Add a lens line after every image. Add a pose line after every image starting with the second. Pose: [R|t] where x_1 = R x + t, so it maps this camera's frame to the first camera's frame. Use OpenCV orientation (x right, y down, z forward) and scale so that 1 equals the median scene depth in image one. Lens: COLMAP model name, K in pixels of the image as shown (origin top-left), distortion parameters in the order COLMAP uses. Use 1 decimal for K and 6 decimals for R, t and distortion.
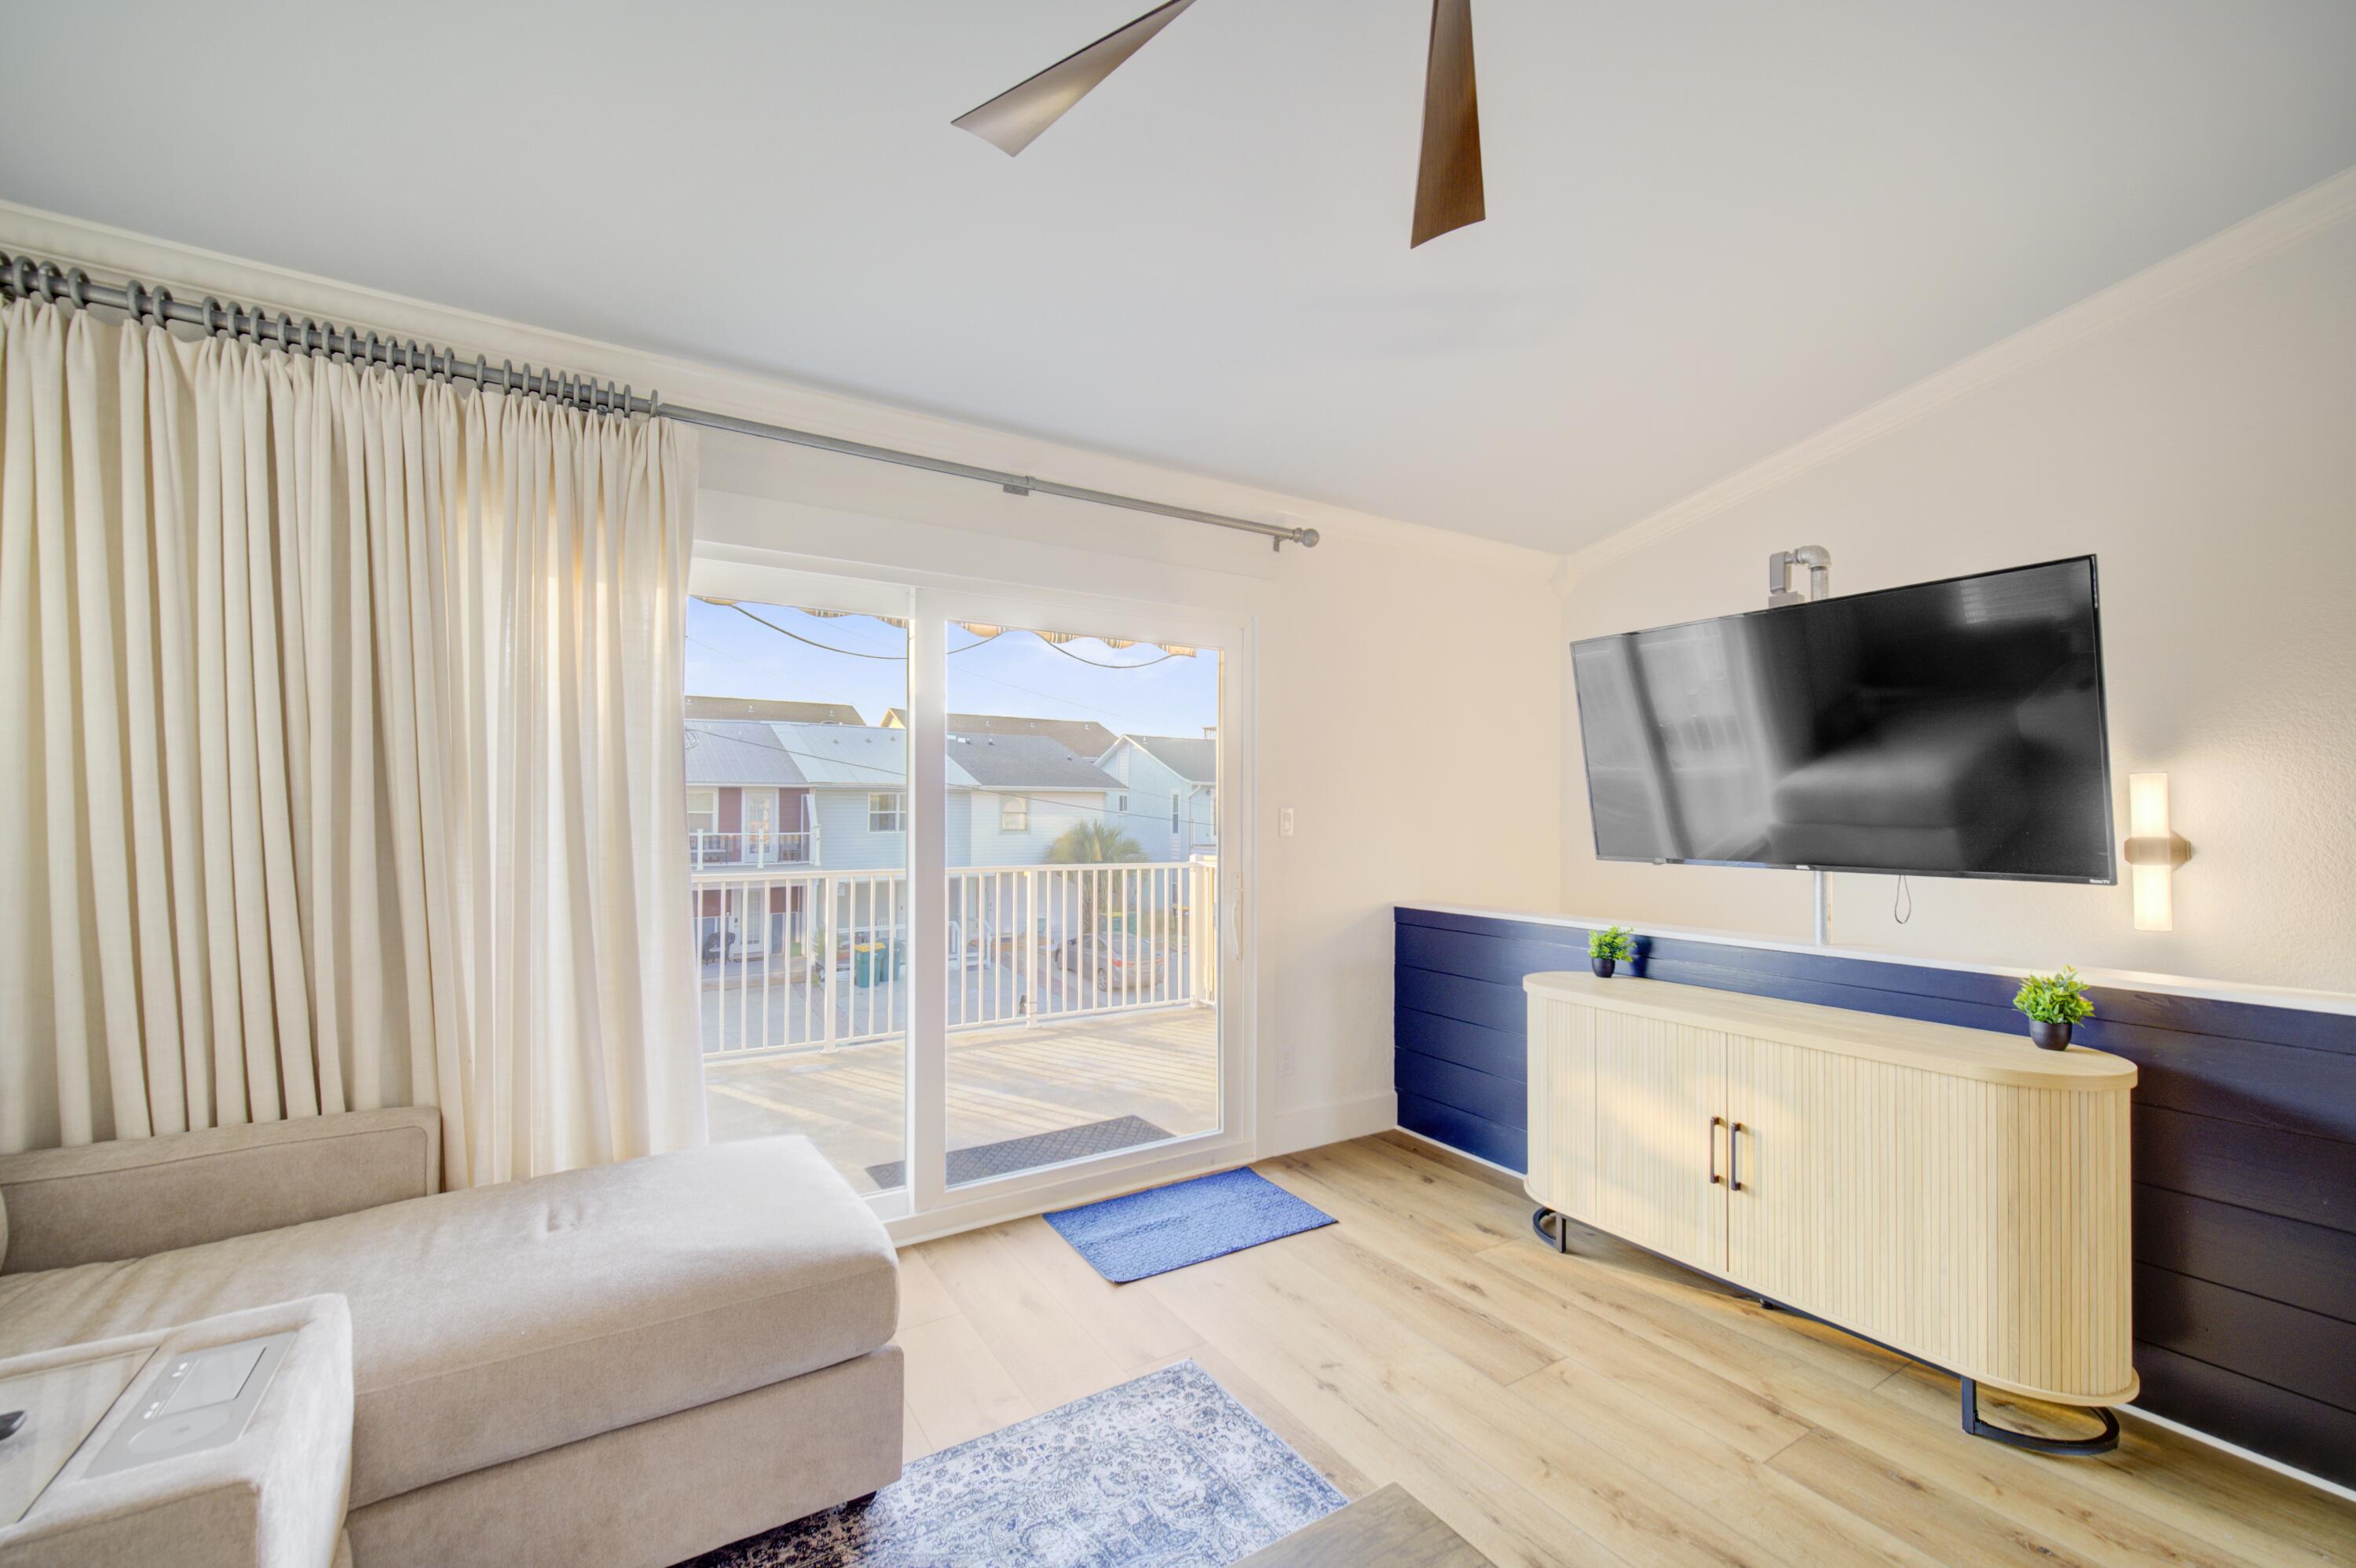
lens RADIAL K [[941.8, 0, 1154.0], [0, 941.8, 813.0], [0, 0, 1]] dist [-0.011980, 0.000173]
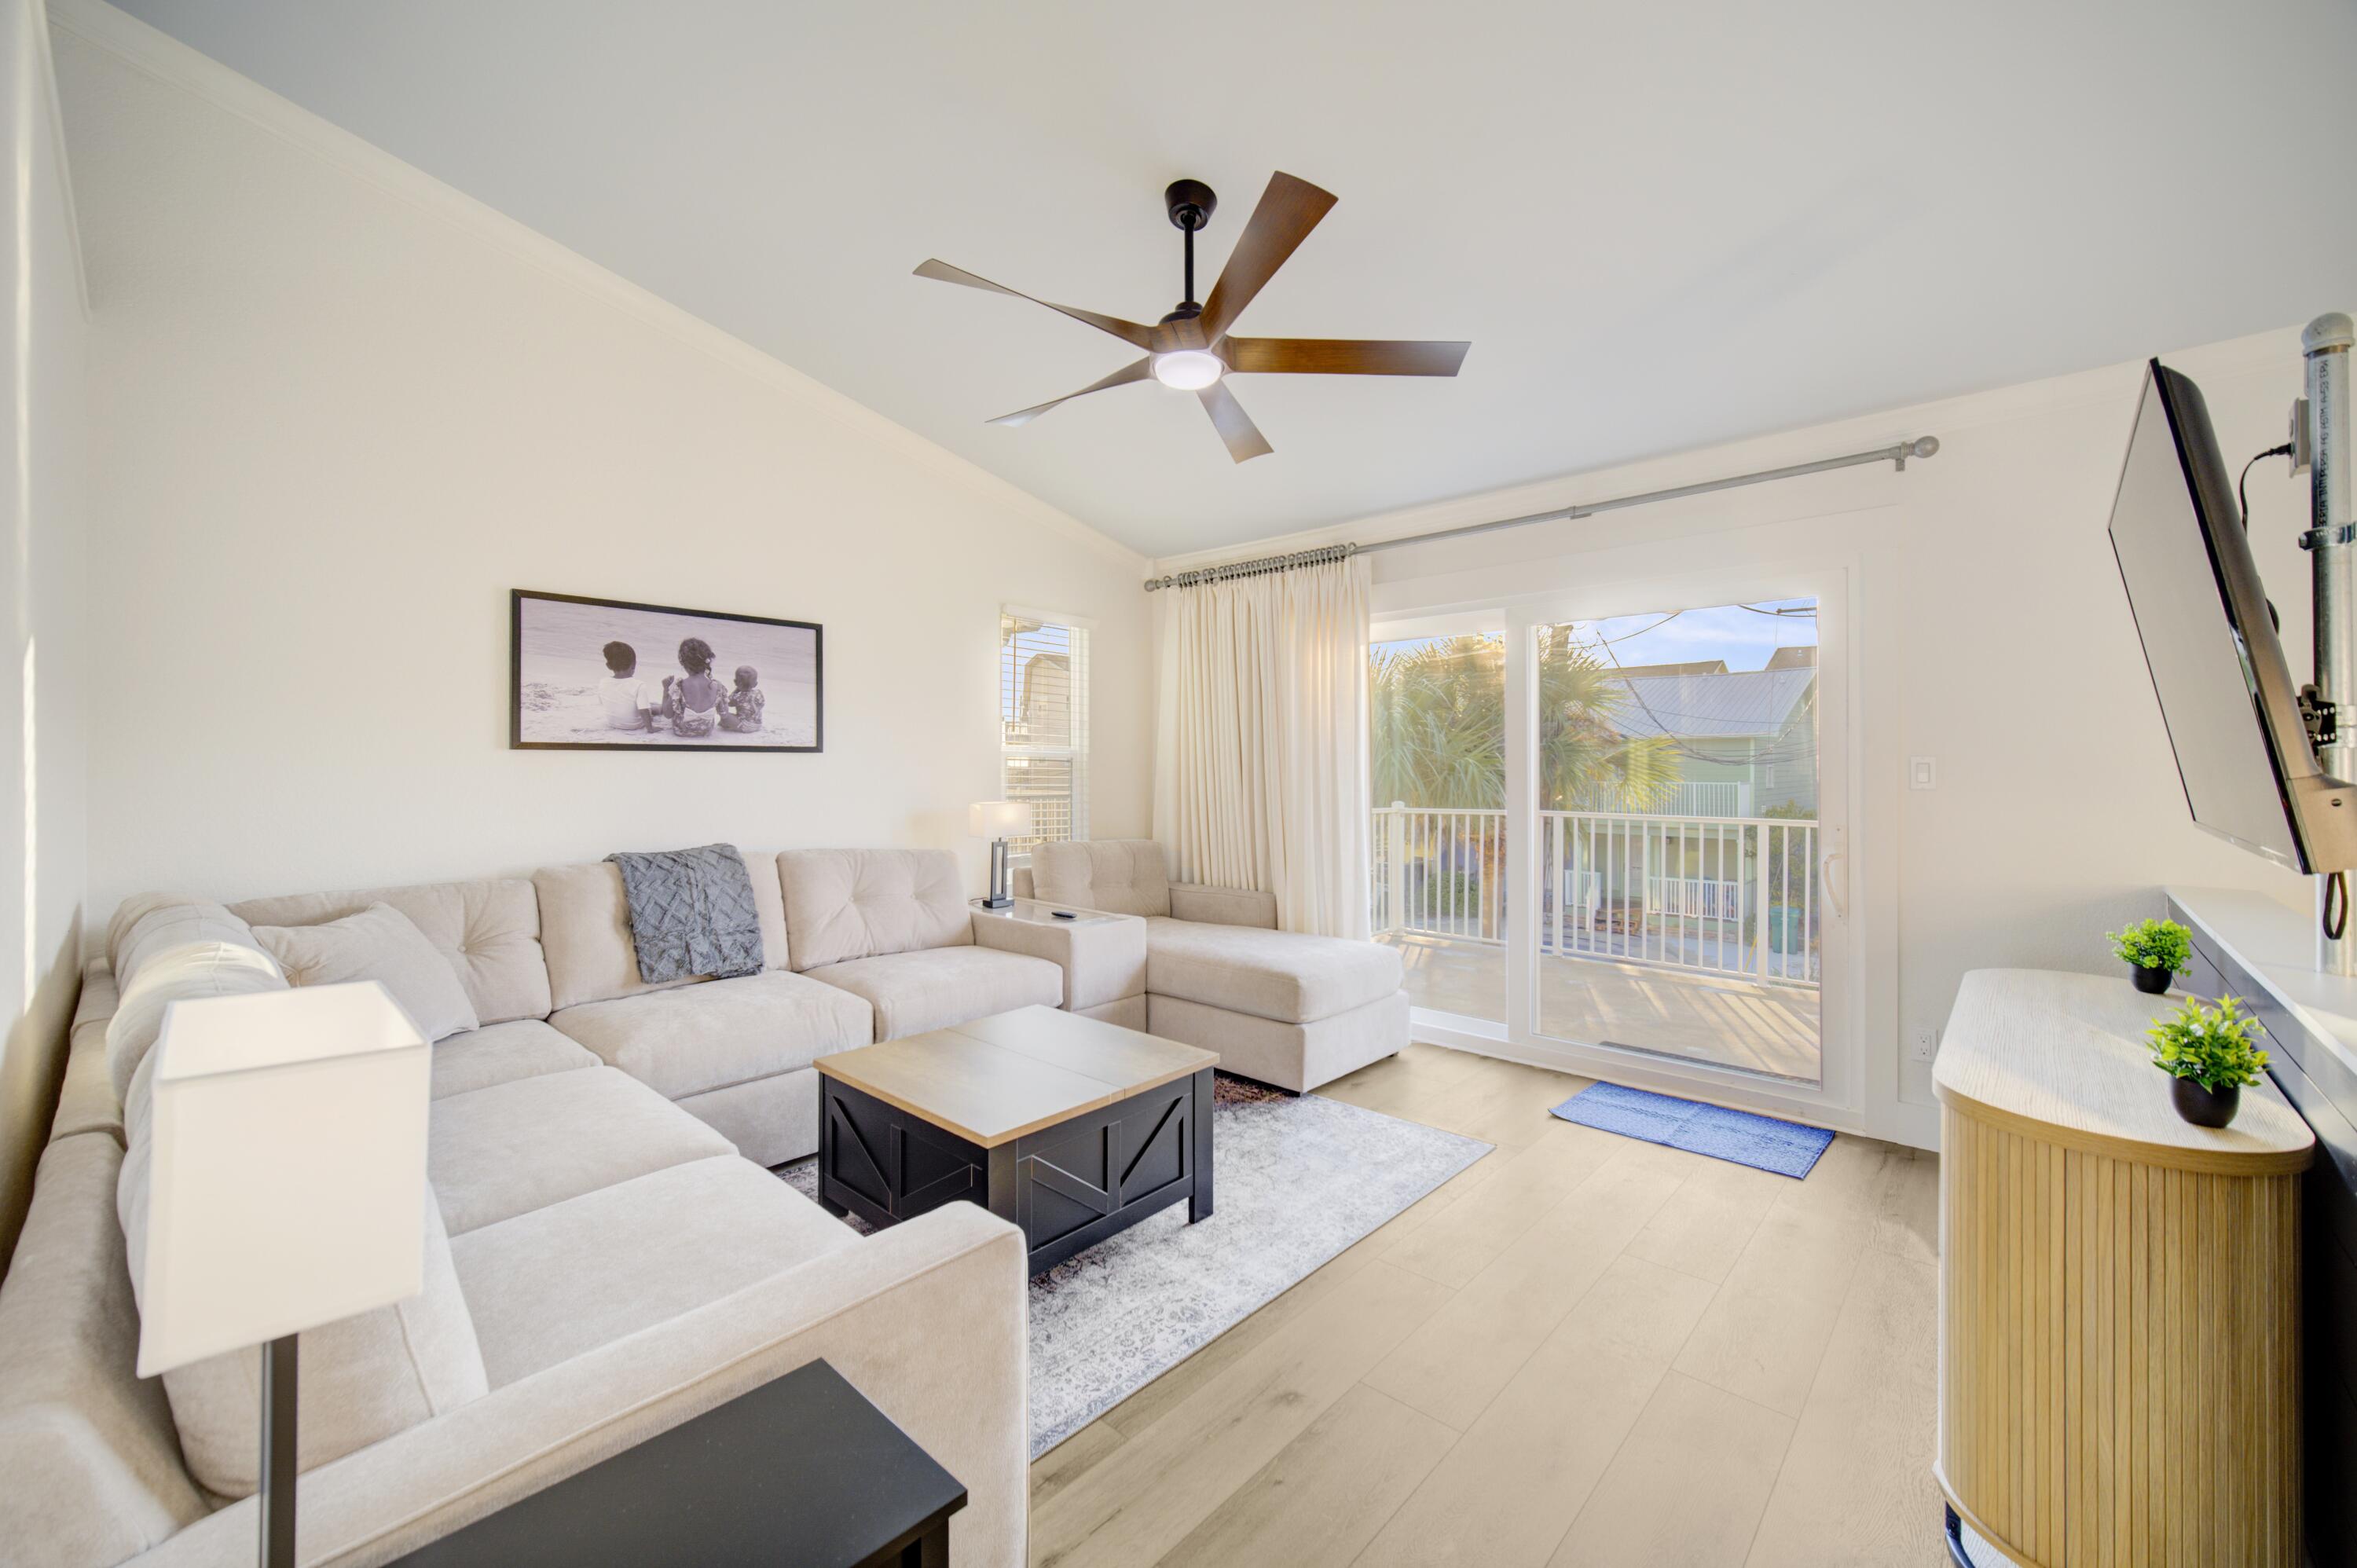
lens RADIAL K [[938.1, 0, 1166.7], [0, 938.1, 790.0], [0, 0, 1]] dist [-0.001931, 0.000491]
pose [[0.269563, 0.021186, -0.962750, 1.322687], [0.002942, 0.999735, 0.022824, 0.004414], [0.962978, -0.008985, 0.269430, 0.137869]]
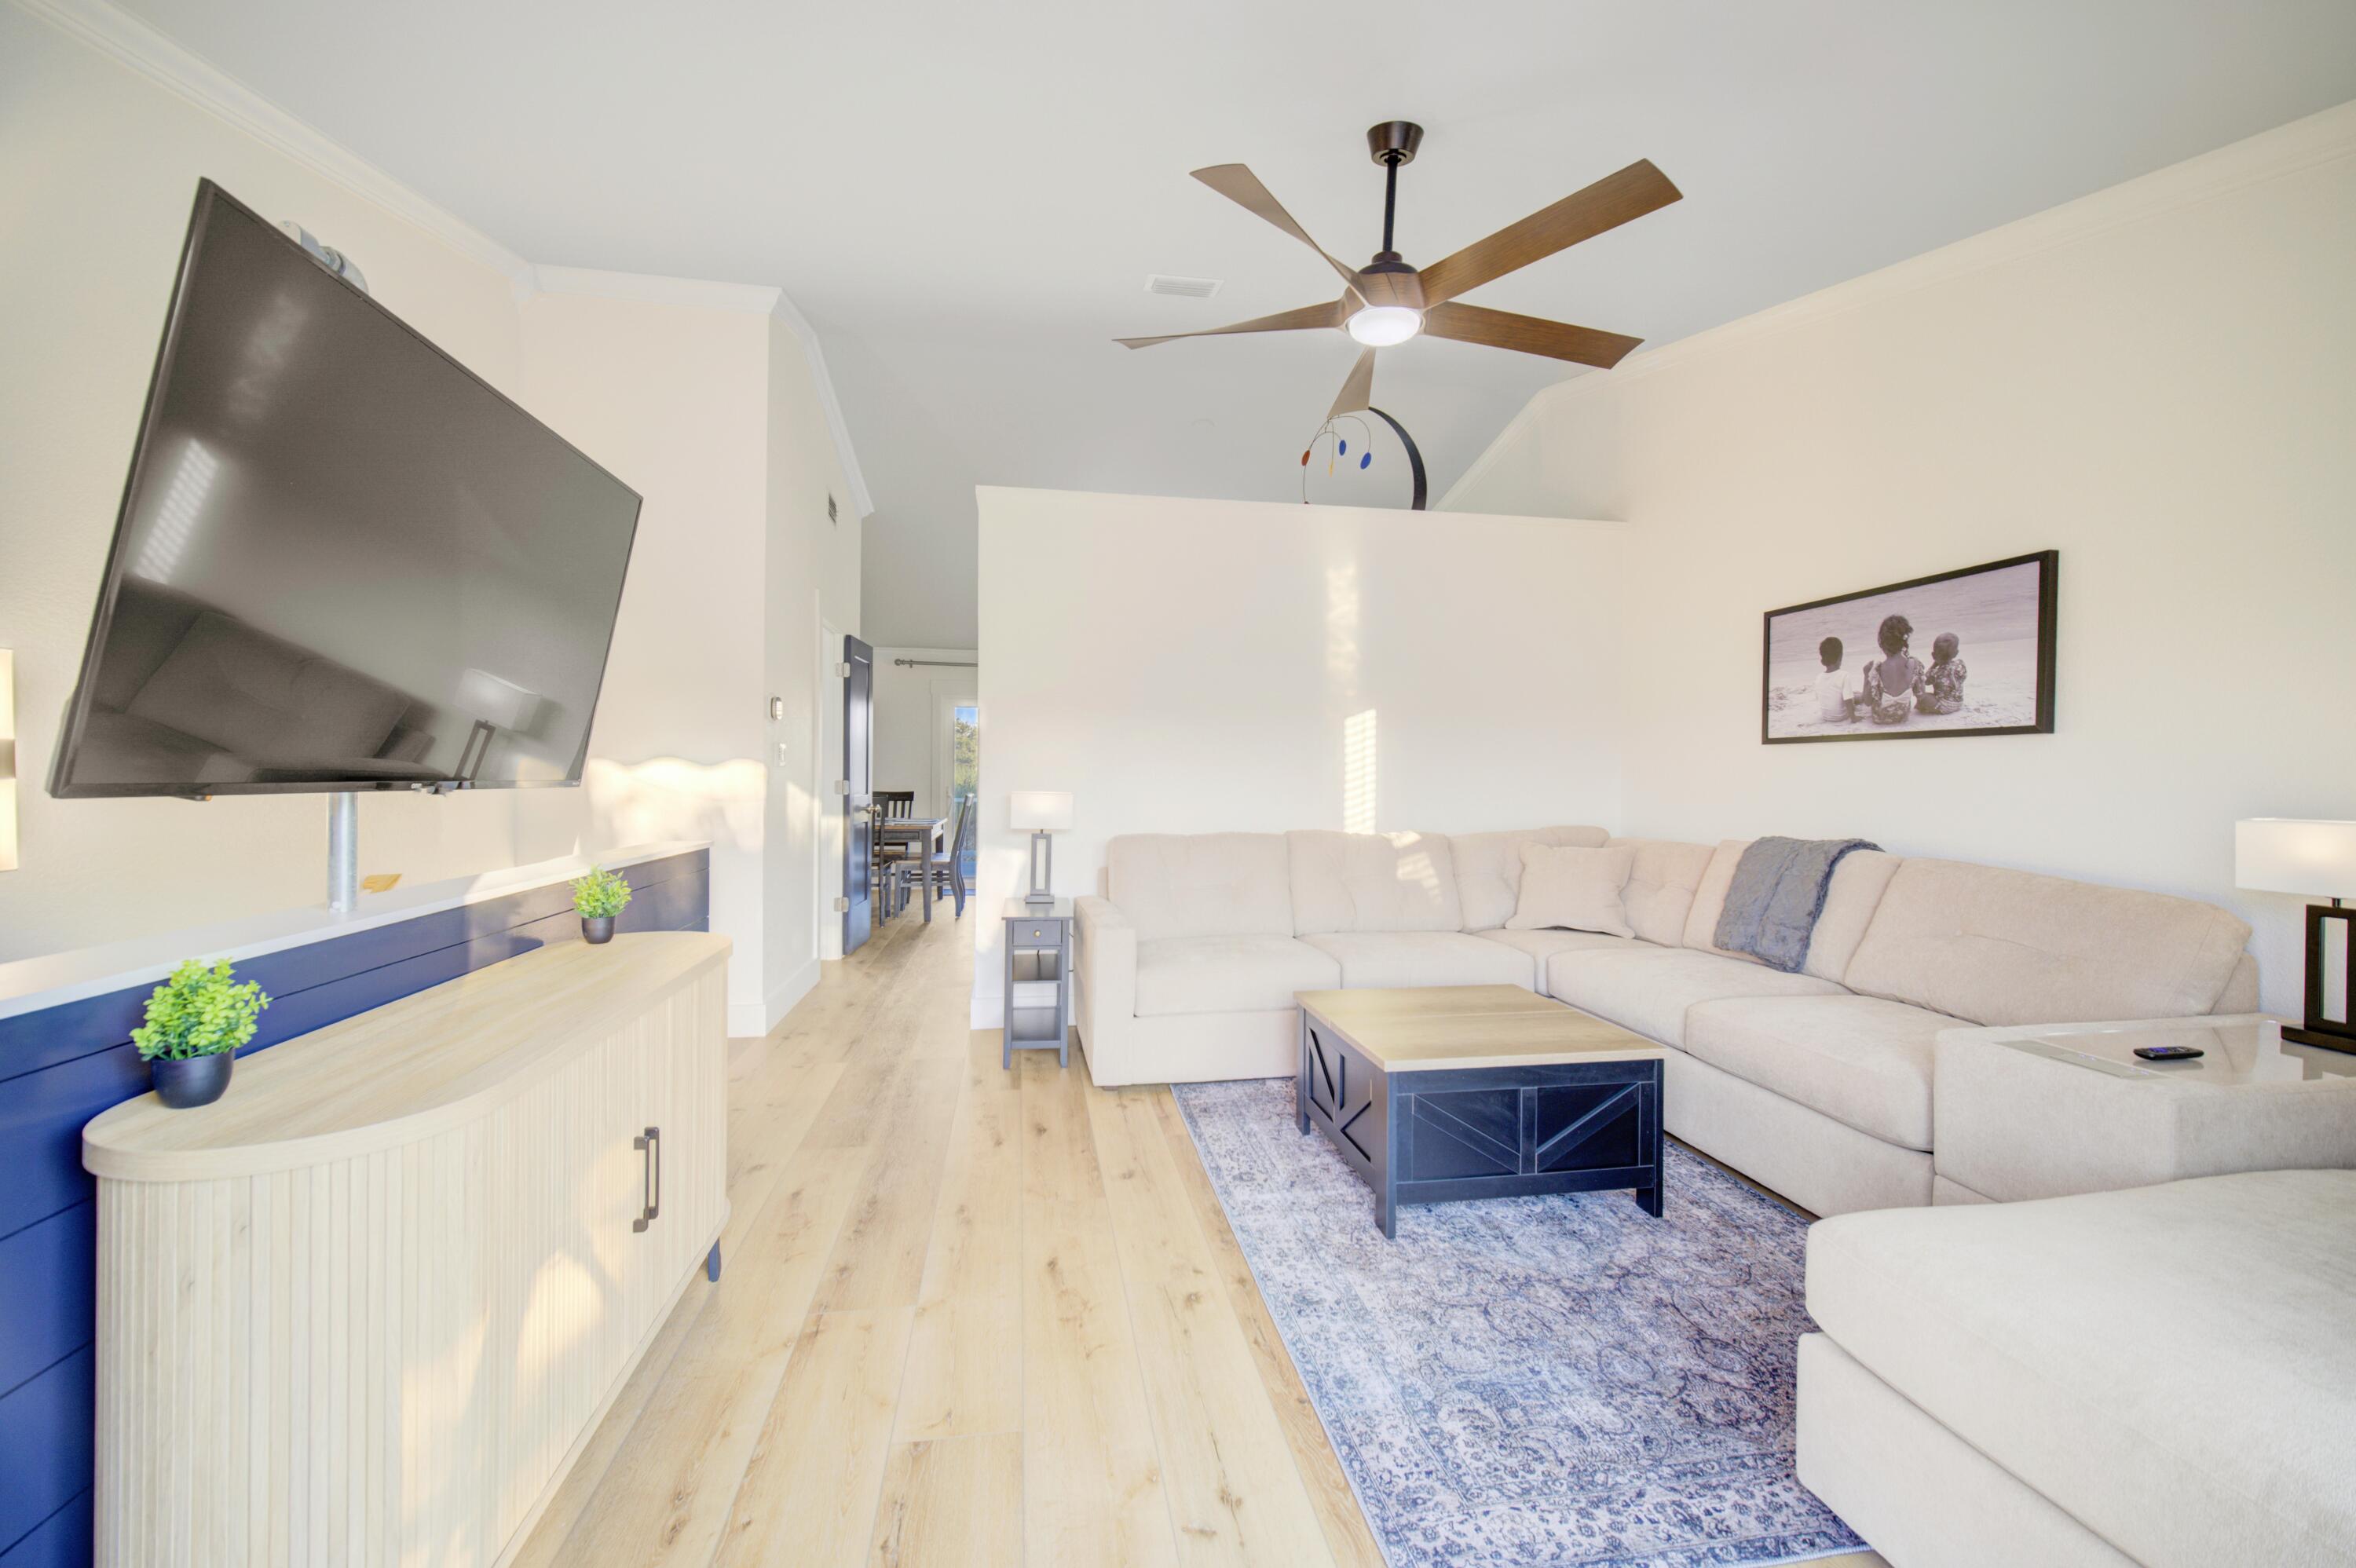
lens RADIAL K [[937.7, 0, 1166.2], [0, 937.7, 790.0], [0, 0, 1]] dist [-0.001931, 0.000491]
pose [[-0.926080, -0.019778, 0.376809, -0.032082], [-0.015066, 0.999767, 0.015448, 0.049050], [-0.377027, 0.008629, -0.926162, 1.675703]]
